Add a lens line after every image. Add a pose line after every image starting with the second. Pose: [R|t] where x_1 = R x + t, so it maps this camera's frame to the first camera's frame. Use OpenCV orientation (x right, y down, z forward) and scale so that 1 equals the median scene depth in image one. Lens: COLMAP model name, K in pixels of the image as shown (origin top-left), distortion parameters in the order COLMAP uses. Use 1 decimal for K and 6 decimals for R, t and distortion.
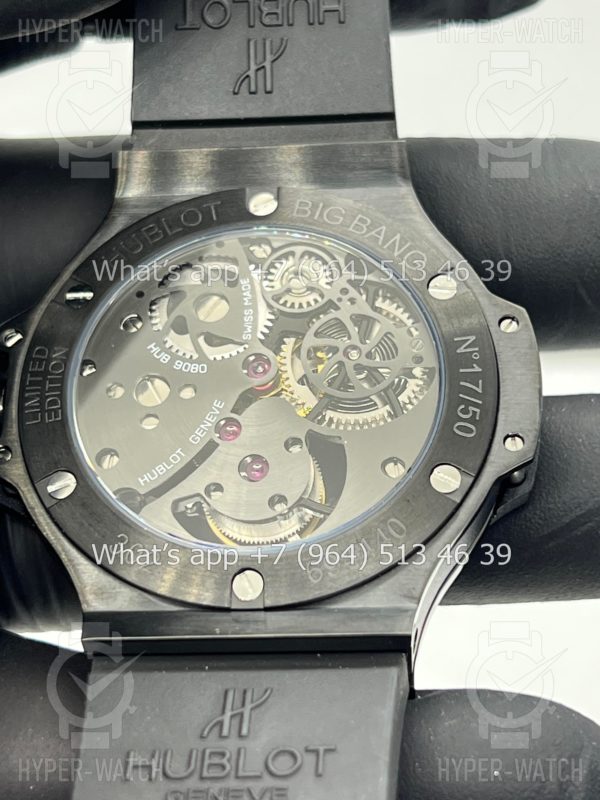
lens RADIAL K [[1804.5, 0, 306.0], [0, 1804.5, 398.6], [0, 0, 1]] dist [0.234767, 0.000000]
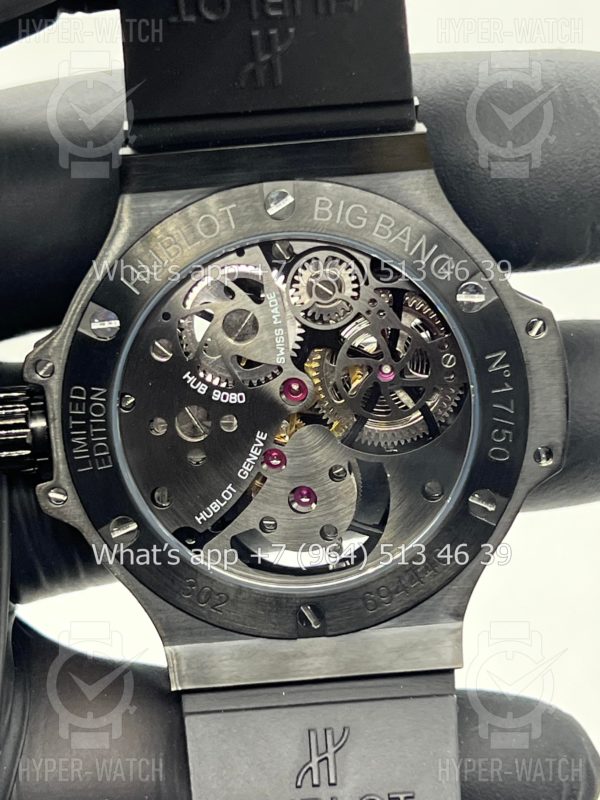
lens RADIAL K [[1804.5, 0, 294.3], [0, 1804.5, 398.1], [0, 0, 1]] dist [0.234767, 0.000000]
pose [[0.990123, -0.108852, 0.088361, -0.117528], [0.032533, 0.791421, 0.610405, -0.638651], [-0.136374, -0.601501, 0.787146, 0.191161]]
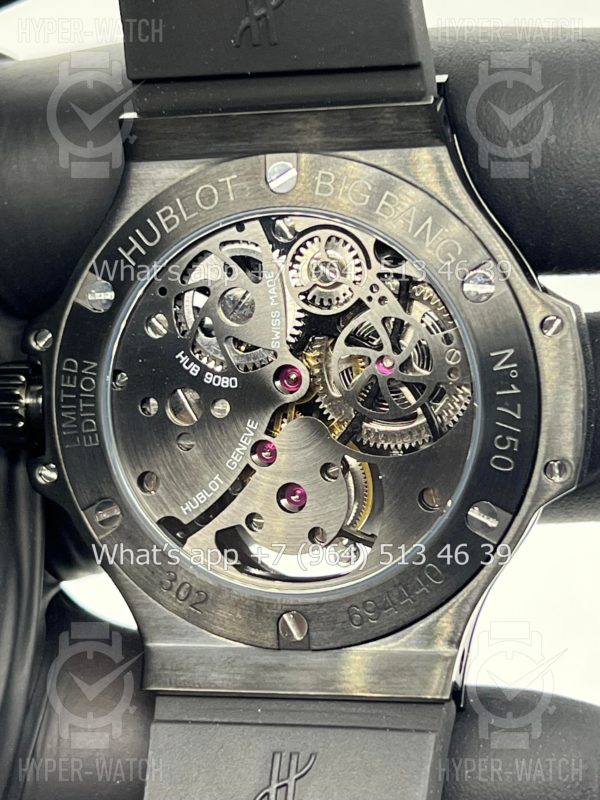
lens RADIAL K [[1804.5, 0, 308.9], [0, 1804.5, 420.0], [0, 0, 1]] dist [0.234767, 0.000000]
pose [[0.984082, -0.032259, -0.174761, 0.150168], [0.119865, 0.846507, 0.518709, -0.494144], [0.131203, -0.531400, 0.836899, 0.187947]]
